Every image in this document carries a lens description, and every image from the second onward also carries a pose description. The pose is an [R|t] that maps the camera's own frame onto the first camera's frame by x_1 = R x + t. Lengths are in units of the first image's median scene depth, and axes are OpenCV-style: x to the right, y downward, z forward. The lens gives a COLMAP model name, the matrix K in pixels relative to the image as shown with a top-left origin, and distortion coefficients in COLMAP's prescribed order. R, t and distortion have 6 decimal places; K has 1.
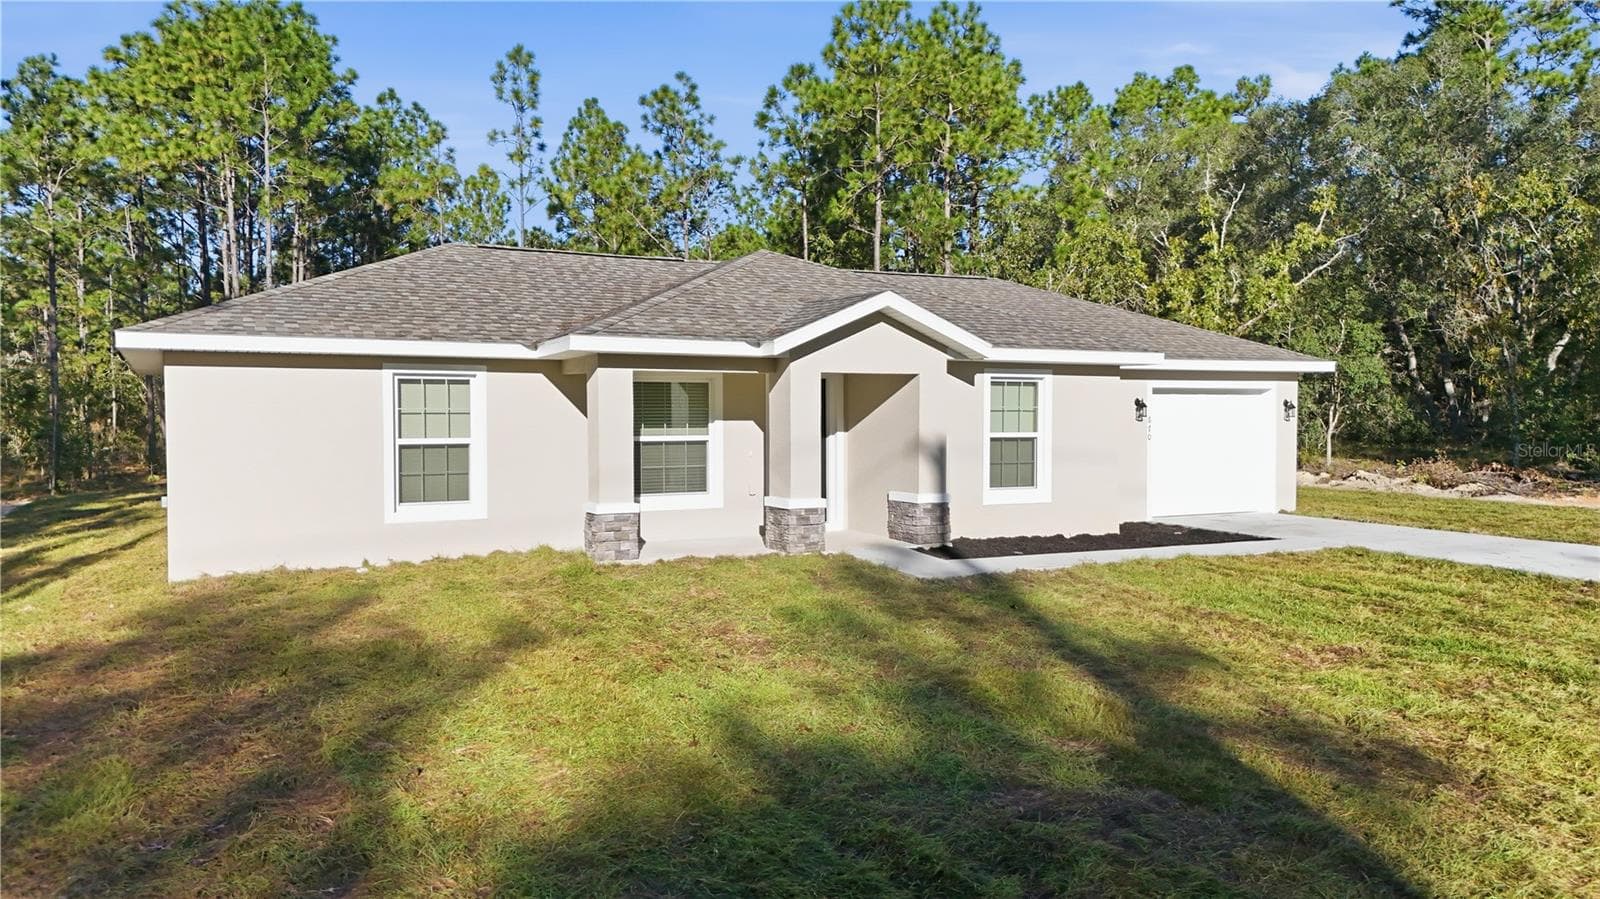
lens RADIAL K [[1180.9, 0, 794.2], [0, 1180.9, 449.6], [0, 0, 1]] dist [0.050351, -0.038089]
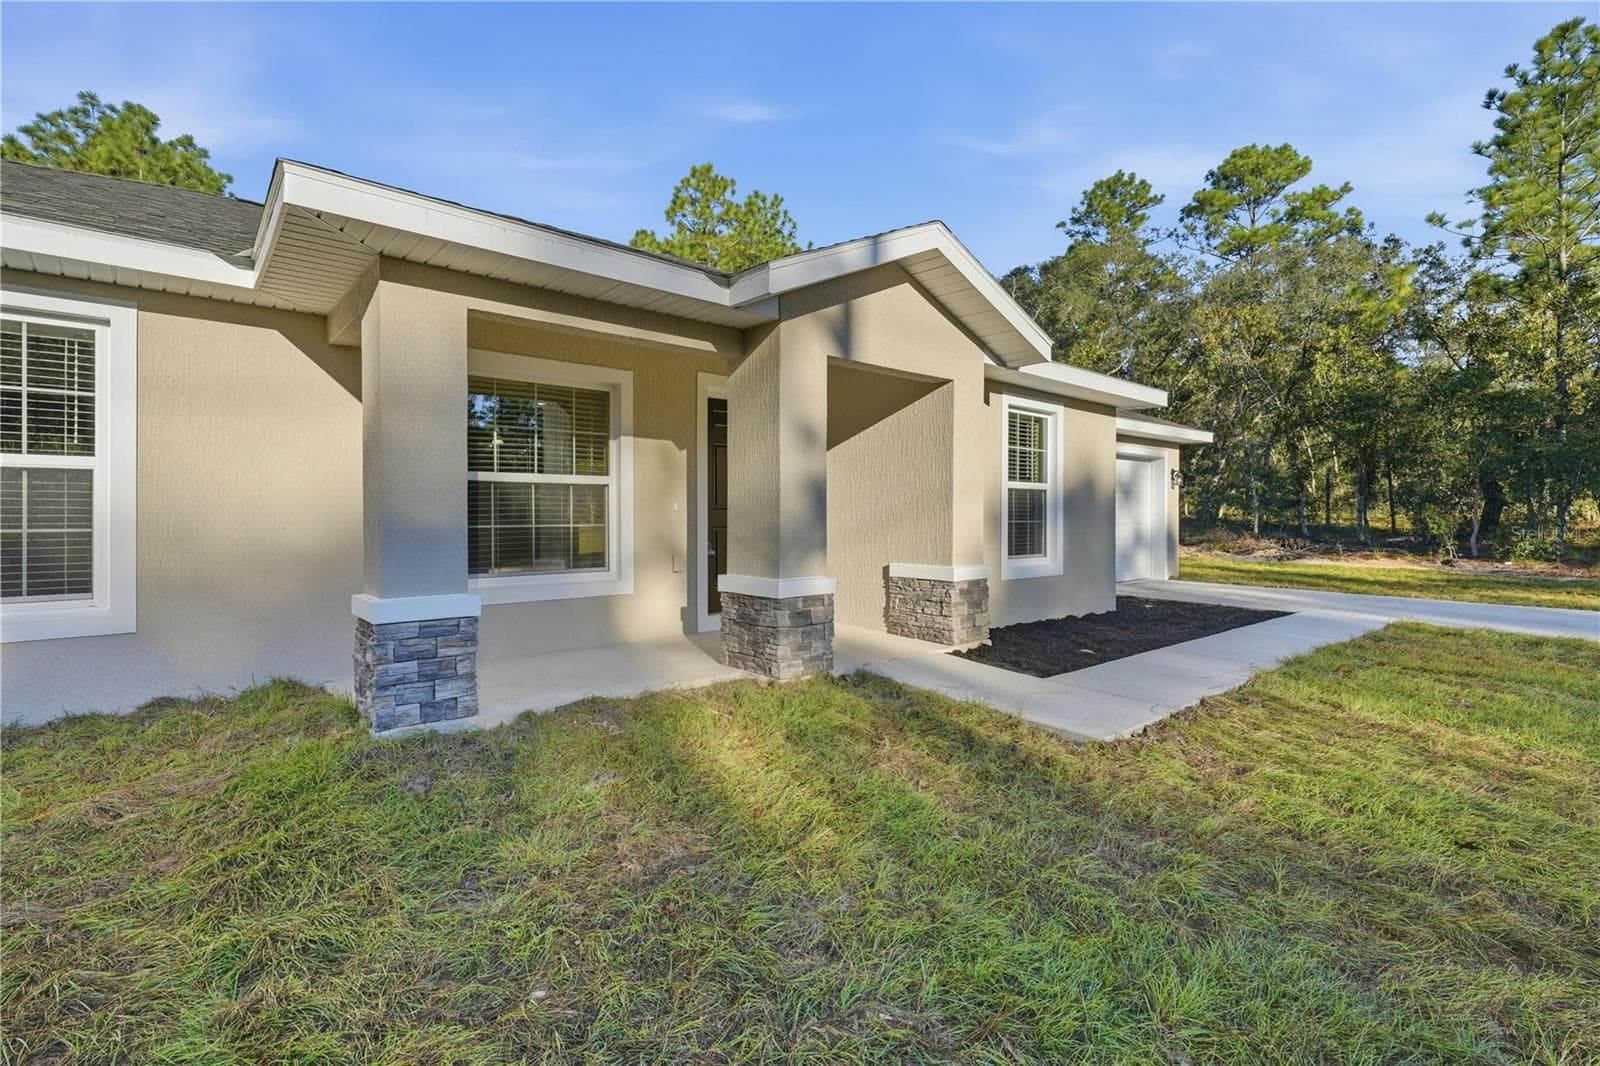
lens RADIAL K [[740.8, 0, 800.1], [0, 740.8, 519.8], [0, 0, 1]] dist [-0.000413, -0.000216]
pose [[0.970937, 0.001267, 0.239333, -0.041159], [0.004367, 0.999726, -0.023012, 0.012214], [-0.239297, 0.023388, 0.970665, 0.362636]]
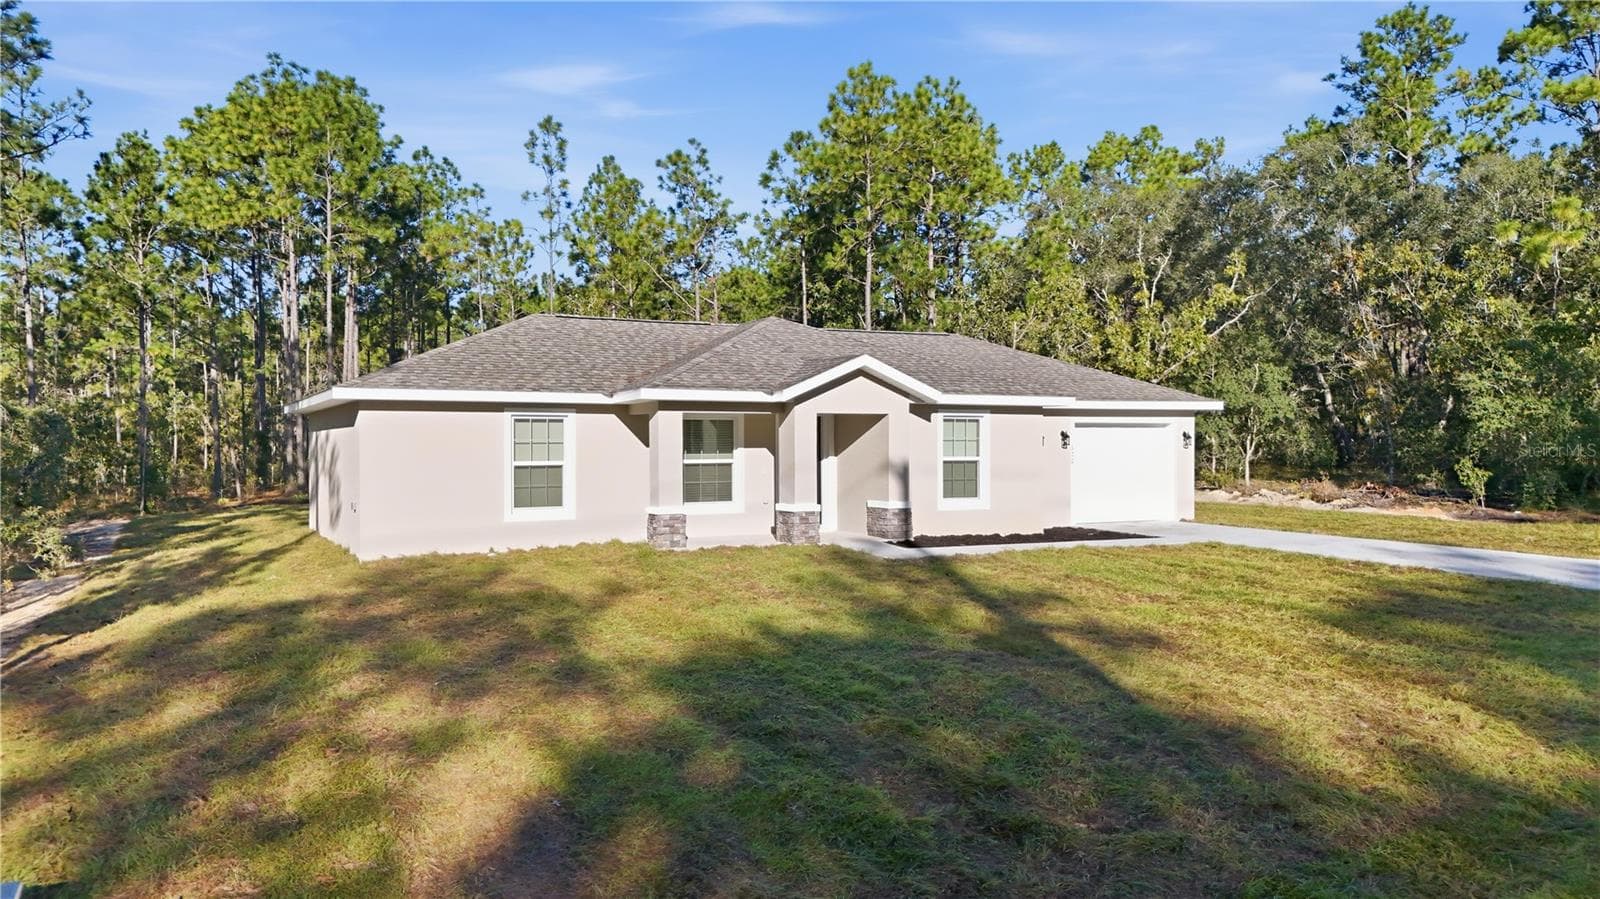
lens RADIAL K [[1180.9, 0, 792.6], [0, 1180.9, 451.7], [0, 0, 1]] dist [0.050351, -0.038089]
pose [[0.999999, -0.001203, -0.000101, -0.002936], [0.001201, 0.999742, -0.022693, 0.006049], [0.000128, 0.022692, 0.999742, -0.209082]]
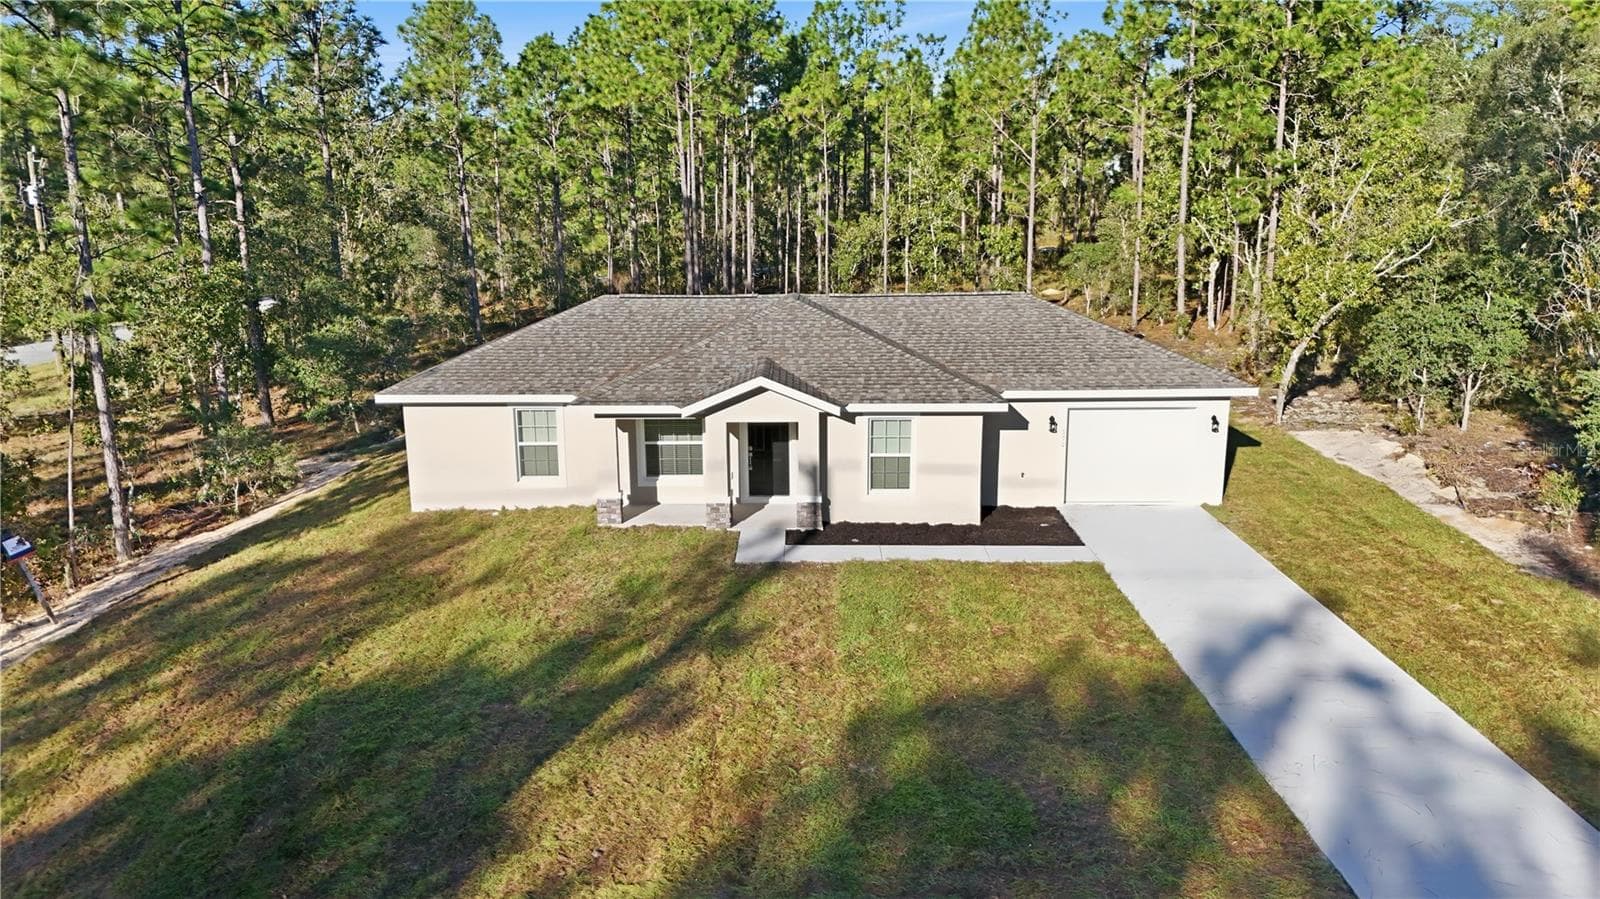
lens RADIAL K [[1180.9, 0, 791.6], [0, 1180.9, 449.7], [0, 0, 1]] dist [0.050351, -0.038089]
pose [[0.882362, 0.095610, -0.460757, 0.473258], [-0.007758, 0.981964, 0.188907, -0.186091], [0.470508, -0.163110, 0.867189, -0.209755]]
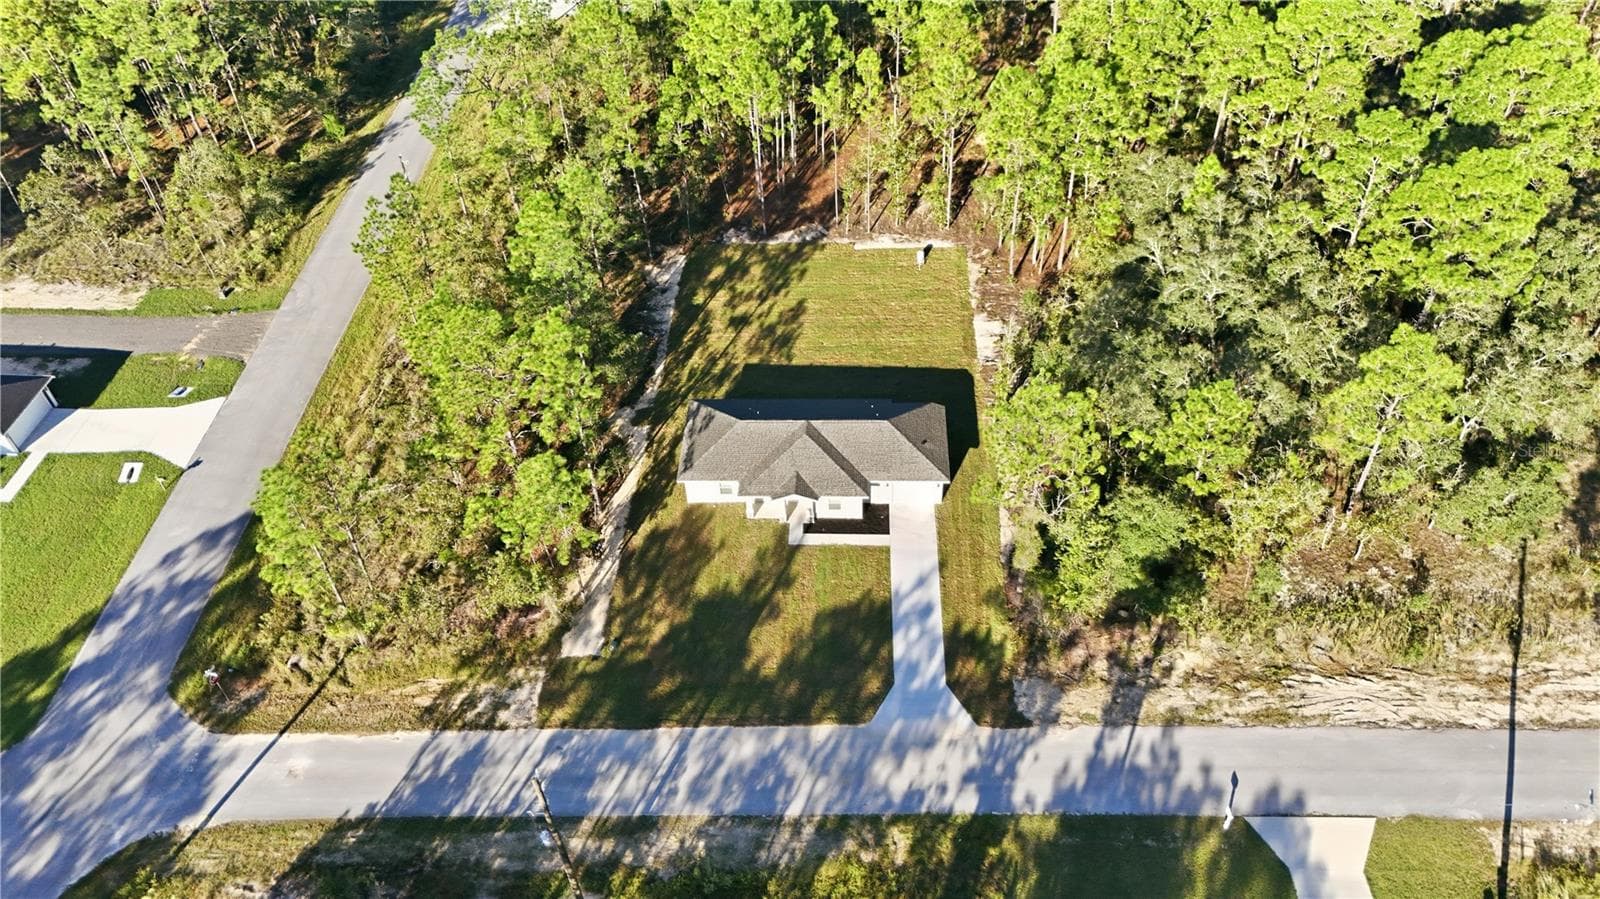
lens RADIAL K [[1180.9, 0, 797.9], [0, 1180.9, 444.6], [0, 0, 1]] dist [0.050351, -0.038089]
pose [[0.866346, 0.326413, -0.378020, 1.147271], [0.005106, 0.751053, 0.660222, -2.157409], [0.499418, -0.573911, 0.649006, -1.333756]]
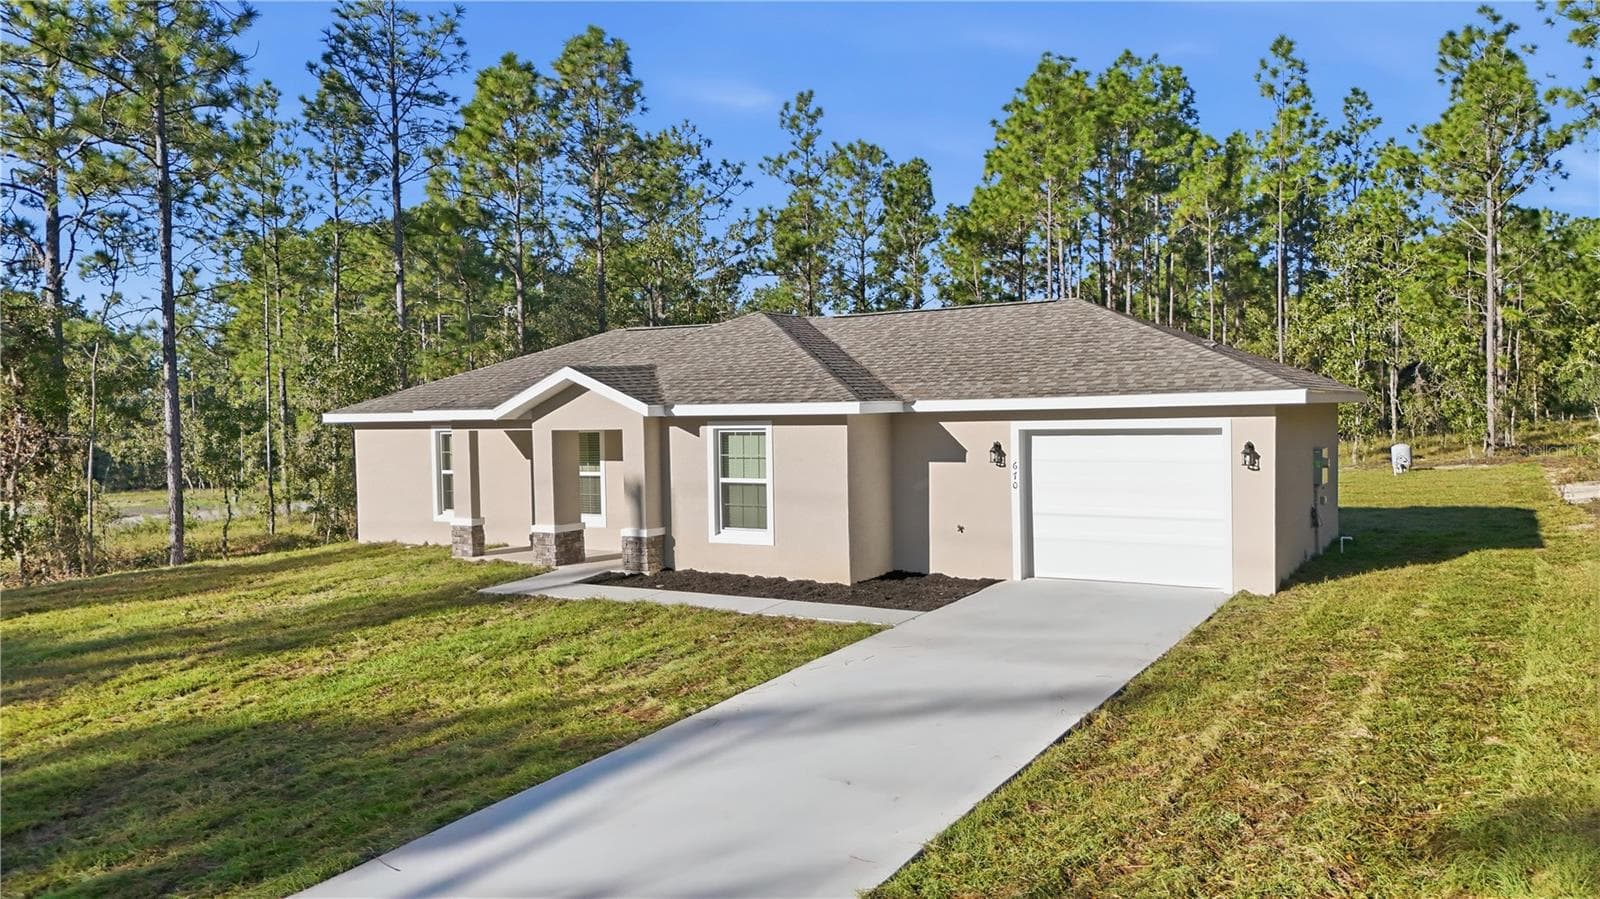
lens RADIAL K [[1180.9, 0, 789.9], [0, 1180.9, 441.2], [0, 0, 1]] dist [0.050351, -0.038089]
pose [[0.518444, 0.013935, -0.854998, 0.711012], [-0.007731, 0.999903, 0.011609, -0.038793], [0.855077, 0.000592, 0.518501, 0.298148]]
